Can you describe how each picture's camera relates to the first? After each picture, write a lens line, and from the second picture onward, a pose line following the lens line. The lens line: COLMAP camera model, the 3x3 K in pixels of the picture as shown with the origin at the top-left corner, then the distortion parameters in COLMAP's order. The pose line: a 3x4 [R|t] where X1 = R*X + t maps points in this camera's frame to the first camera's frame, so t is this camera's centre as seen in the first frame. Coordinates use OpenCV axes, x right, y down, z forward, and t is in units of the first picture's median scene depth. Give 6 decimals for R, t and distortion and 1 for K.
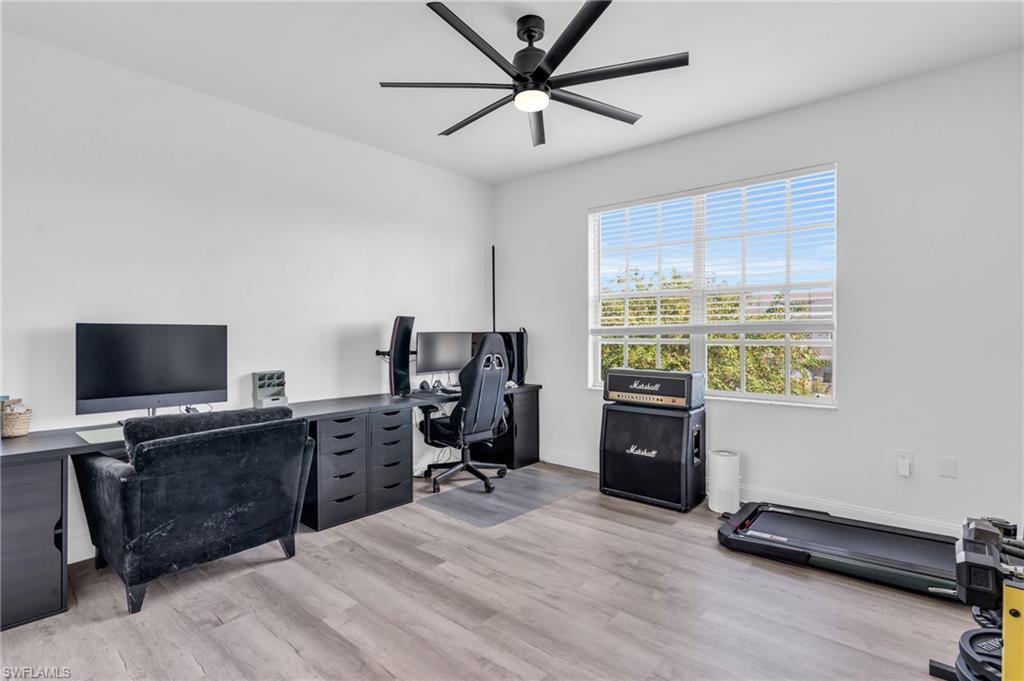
lens RADIAL K [[459.9, 0, 504.6], [0, 459.9, 342.1], [0, 0, 1]] dist [-0.009550, 0.000189]
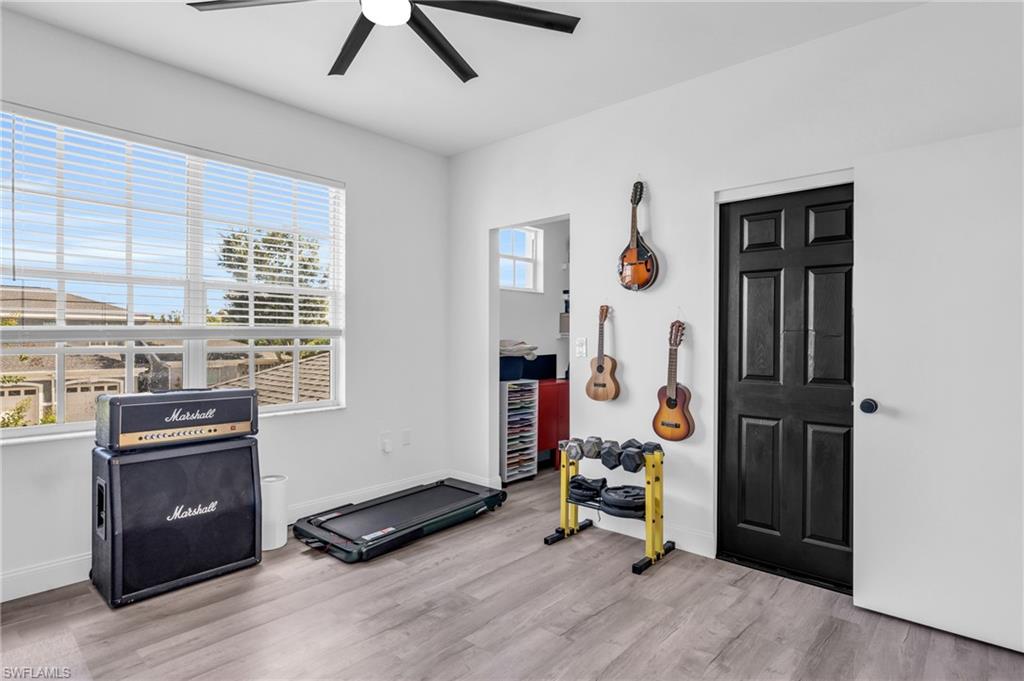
lens RADIAL K [[539.3, 0, 505.6], [0, 539.3, 338.0], [0, 0, 1]] dist [-0.005914, 0.002435]
pose [[0.039950, -0.000221, 0.999202, -0.498833], [0.010146, 0.999949, -0.000185, -0.015585], [-0.999150, 0.010145, 0.039951, 0.507360]]
